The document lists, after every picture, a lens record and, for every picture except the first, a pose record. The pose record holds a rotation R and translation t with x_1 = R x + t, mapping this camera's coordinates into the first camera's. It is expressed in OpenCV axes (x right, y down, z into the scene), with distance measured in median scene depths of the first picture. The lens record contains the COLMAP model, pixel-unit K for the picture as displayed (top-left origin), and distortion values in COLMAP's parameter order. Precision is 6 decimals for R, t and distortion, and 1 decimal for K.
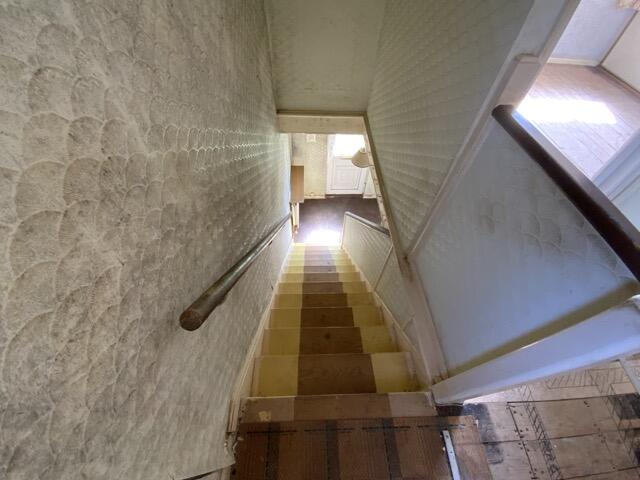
lens RADIAL K [[259.1, 0, 319.9], [0, 259.1, 239.3], [0, 0, 1]] dist [0.015973, -0.016028]
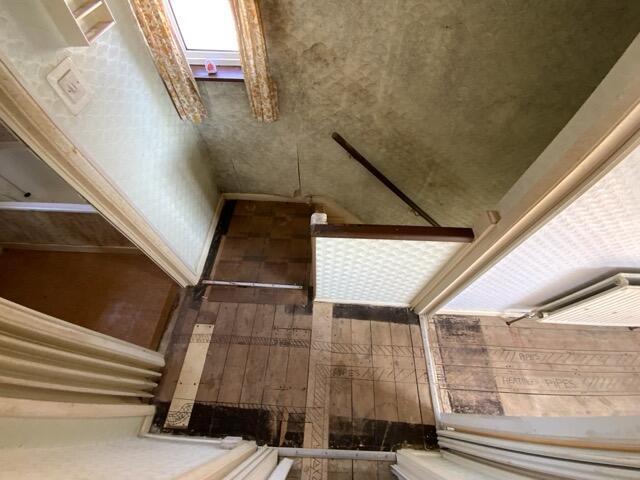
lens RADIAL K [[258.6, 0, 323.7], [0, 258.6, 242.7], [0, 0, 1]] dist [-0.001949, -0.002017]
pose [[-0.074806, 0.829671, -0.553217, 1.246193], [-0.801351, 0.280166, 0.528530, -0.469958], [0.593499, 0.482859, 0.643899, -0.270959]]
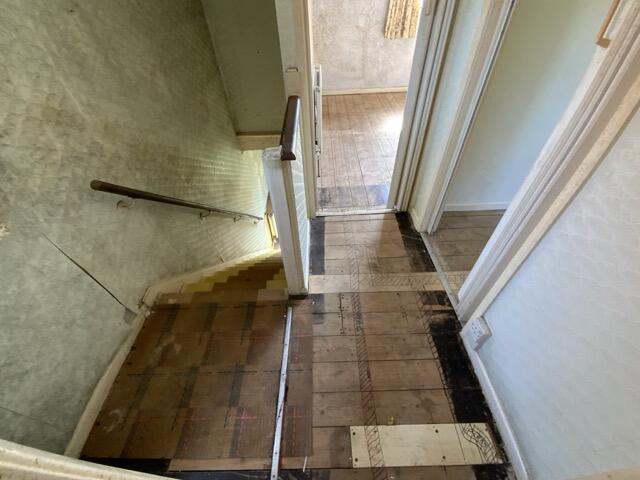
lens RADIAL K [[259.1, 0, 322.7], [0, 259.1, 239.5], [0, 0, 1]] dist [0.015973, -0.016028]
pose [[0.998280, -0.036138, -0.046173, 0.758842], [0.029427, 0.989918, -0.138549, 0.570862], [0.050715, 0.136952, 0.989279, -0.506539]]
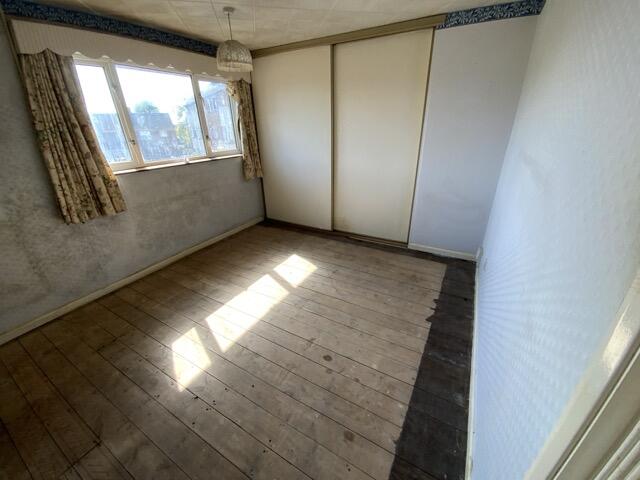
lens RADIAL K [[259.1, 0, 320.8], [0, 259.1, 238.6], [0, 0, 1]] dist [0.015973, -0.016028]
pose [[0.518312, -0.385453, 0.763399, 1.001735], [0.704297, 0.698747, -0.125375, -1.034878], [-0.485096, 0.602643, 0.633642, 0.620786]]
